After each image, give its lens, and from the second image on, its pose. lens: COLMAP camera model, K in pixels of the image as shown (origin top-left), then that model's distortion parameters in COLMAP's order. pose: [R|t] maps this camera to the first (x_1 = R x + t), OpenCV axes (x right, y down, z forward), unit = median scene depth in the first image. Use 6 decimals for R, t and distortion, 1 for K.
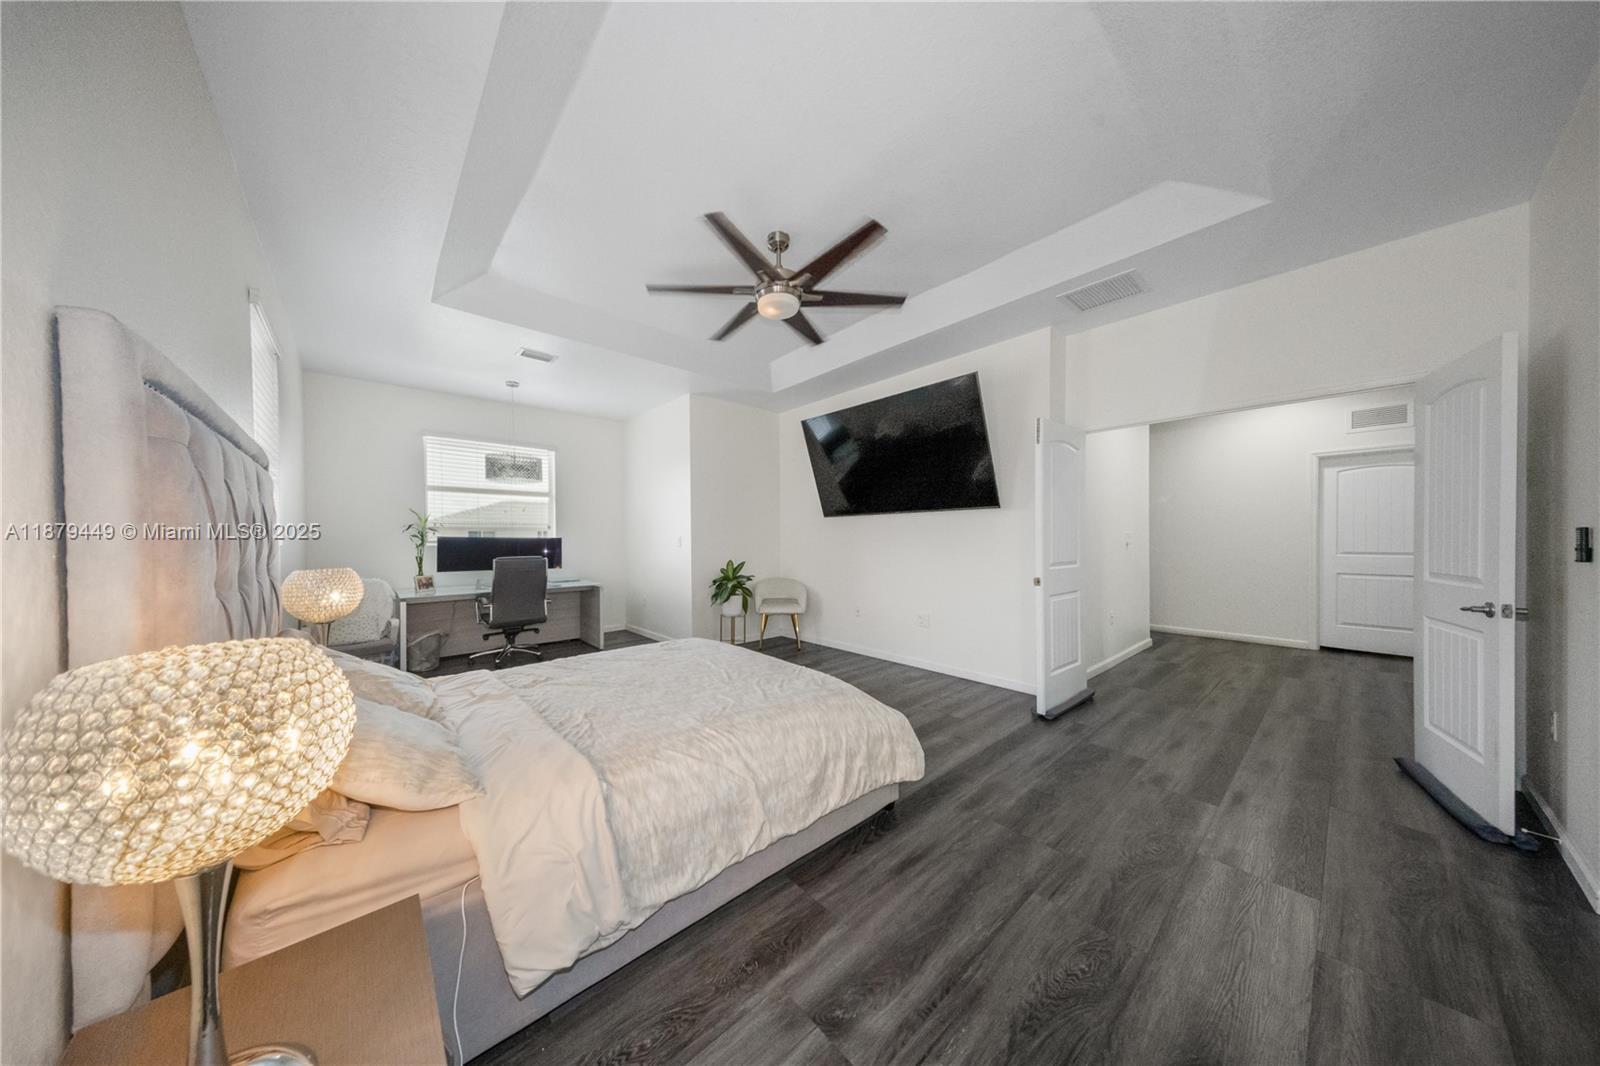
lens RADIAL K [[463.5, 0, 800.0], [0, 463.5, 536.6], [0, 0, 1]] dist [0.022975, -0.000055]
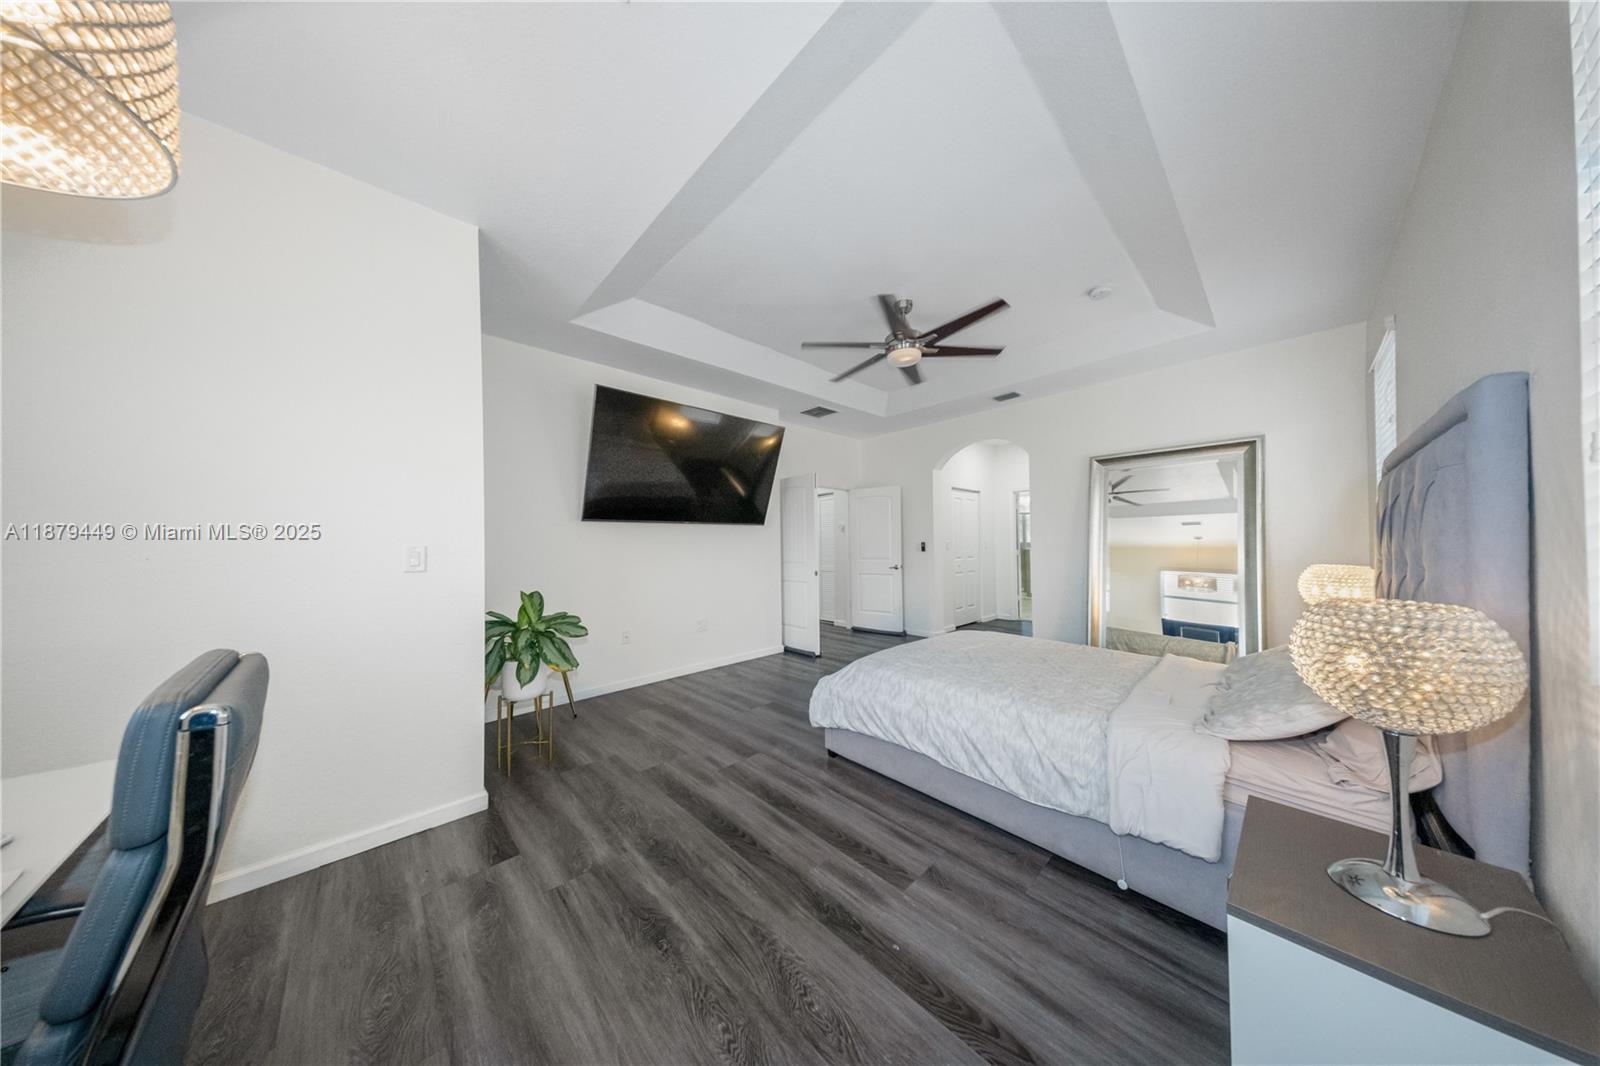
lens RADIAL K [[463.5, 0, 800.0], [0, 463.5, 536.6], [0, 0, 1]] dist [0.022975, -0.000055]
pose [[-0.010880, 0.023261, 0.999670, -0.914951], [0.010905, 0.999673, -0.023142, 0.003095], [-0.999881, 0.010649, -0.011130, 0.888342]]
